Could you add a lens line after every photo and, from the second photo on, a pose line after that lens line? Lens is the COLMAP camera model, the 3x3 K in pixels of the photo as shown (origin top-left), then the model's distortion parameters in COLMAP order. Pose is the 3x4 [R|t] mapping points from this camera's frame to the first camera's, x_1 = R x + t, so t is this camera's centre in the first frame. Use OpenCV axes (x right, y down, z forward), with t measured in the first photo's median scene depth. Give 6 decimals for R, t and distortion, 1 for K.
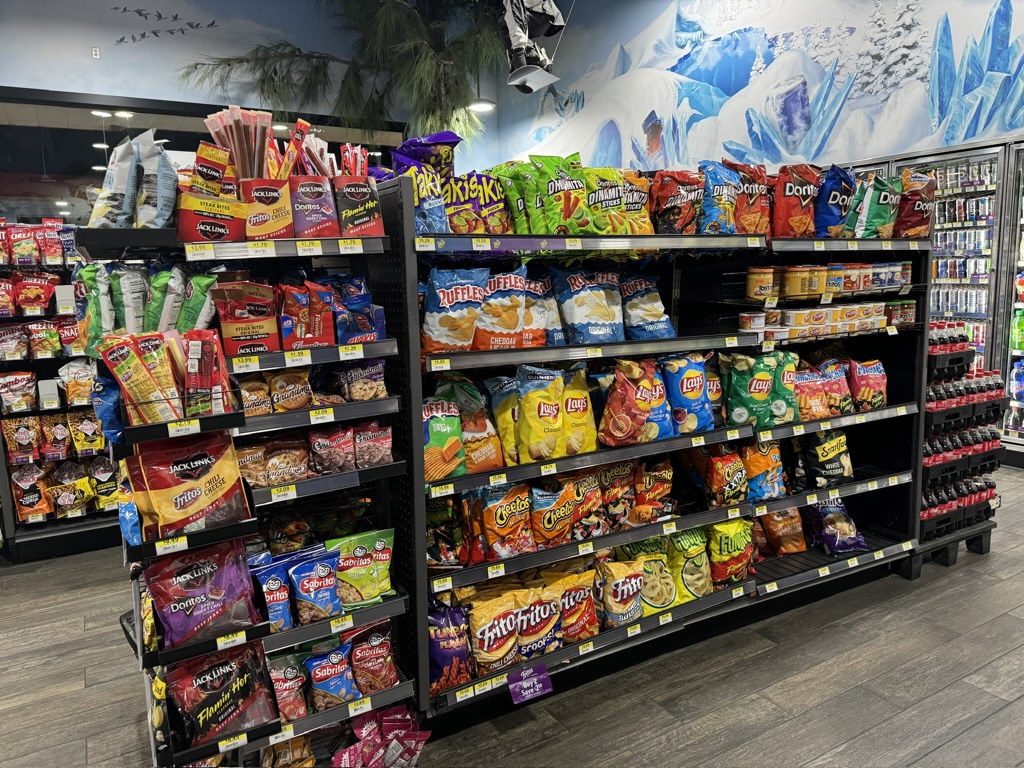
lens RADIAL K [[722.1, 0, 512.0], [0, 722.1, 384.0], [0, 0, 1]] dist [-0.009711, -0.003849]
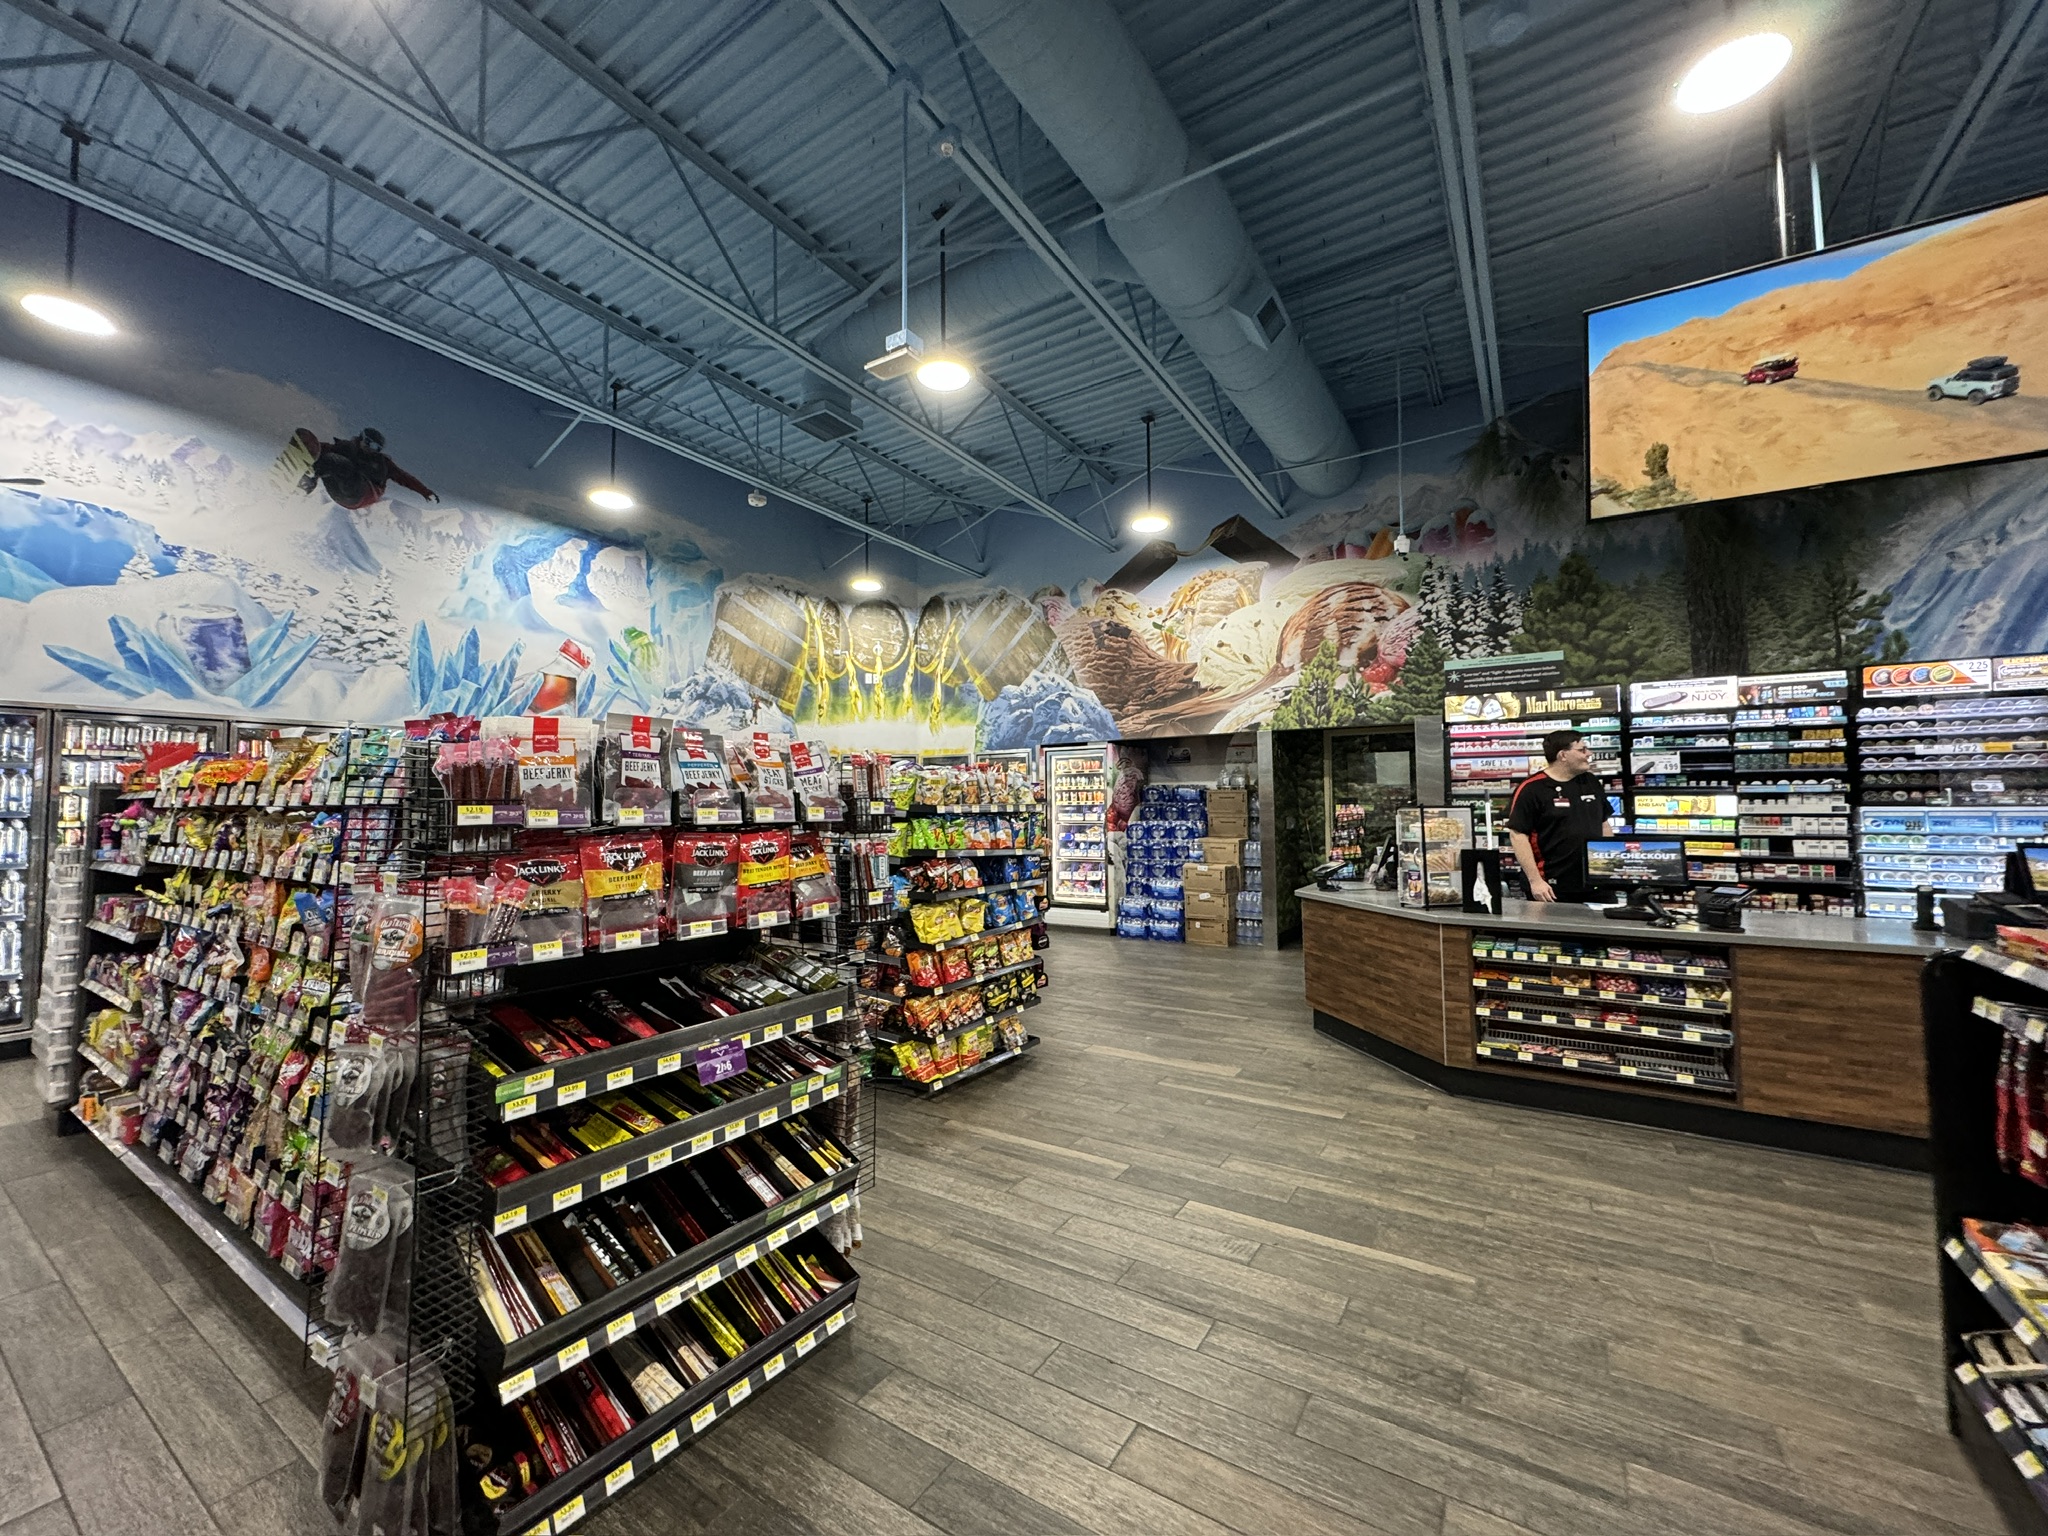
lens RADIAL K [[812.0, 0, 1024.0], [0, 812.0, 768.0], [0, 0, 1]] dist [0.000488, -0.000022]
pose [[-0.440024, 0.072436, 0.895060, -0.954918], [0.156455, 0.987681, -0.003016, -0.096094], [-0.884251, 0.138709, -0.445936, 0.675243]]
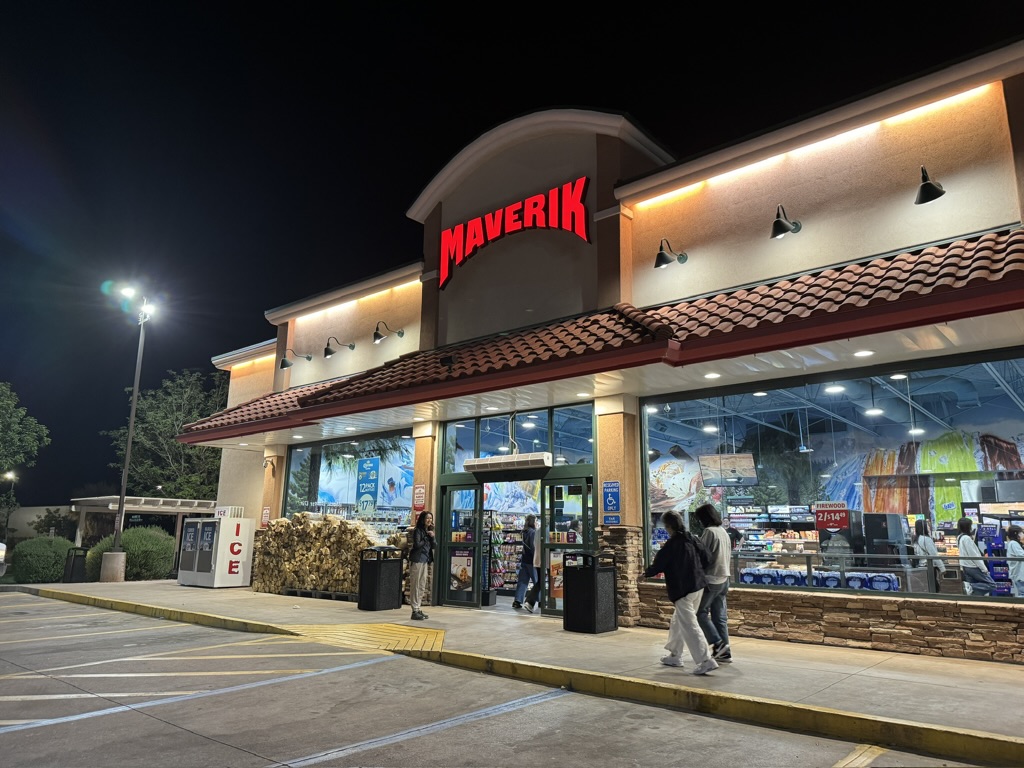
lens RADIAL K [[709.3, 0, 512.0], [0, 709.3, 384.0], [0, 0, 1]] dist [0.178826, -0.311066]
pose [[-0.302742, 0.224327, 0.926296, -3.789783], [0.138637, 0.971933, -0.190069, -0.173118], [-0.942935, 0.070877, -0.325345, 2.008187]]
